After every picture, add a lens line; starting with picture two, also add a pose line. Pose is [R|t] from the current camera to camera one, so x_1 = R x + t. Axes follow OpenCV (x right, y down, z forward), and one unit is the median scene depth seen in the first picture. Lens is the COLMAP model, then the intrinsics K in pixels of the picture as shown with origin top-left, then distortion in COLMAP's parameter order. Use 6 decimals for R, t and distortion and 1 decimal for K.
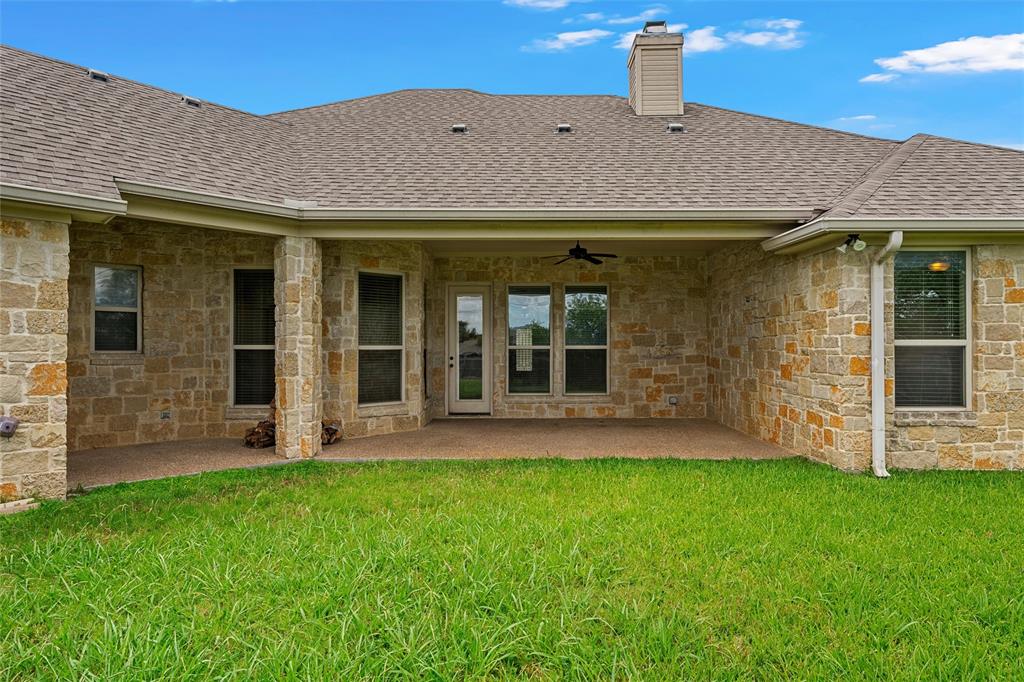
lens RADIAL K [[470.6, 0, 515.4], [0, 470.6, 343.9], [0, 0, 1]] dist [0.001055, 0.000286]
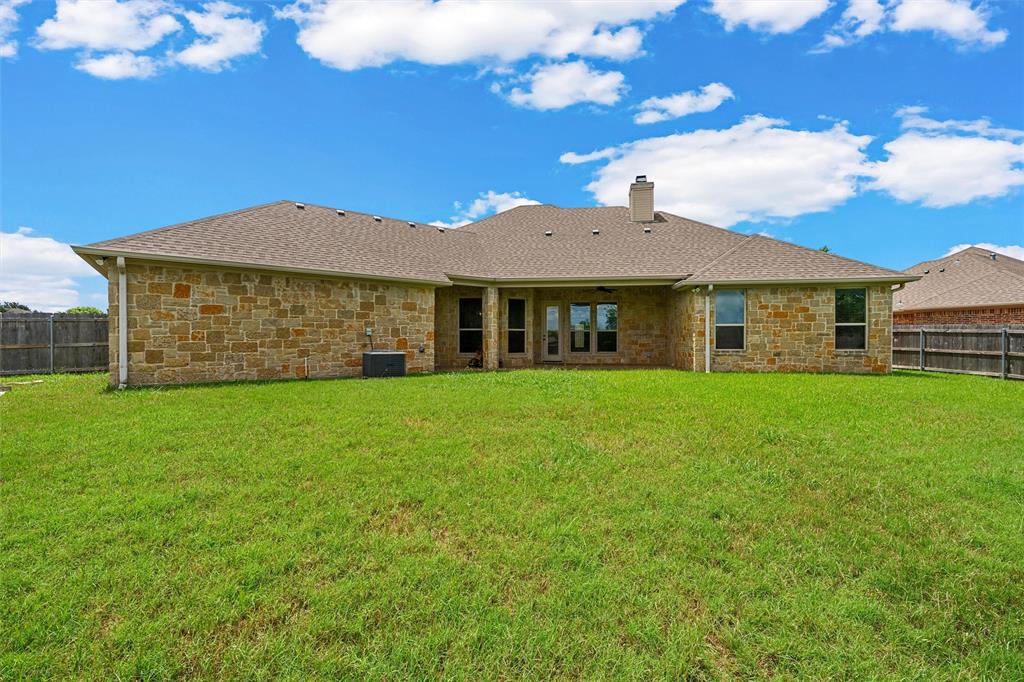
lens RADIAL K [[470.6, 0, 515.4], [0, 470.6, 343.9], [0, 0, 1]] dist [0.001055, 0.000286]
pose [[0.991378, 0.000579, -0.131035, 0.020014], [-0.001308, 0.999984, -0.005480, 0.090828], [0.131030, 0.005604, 0.991363, -1.346540]]
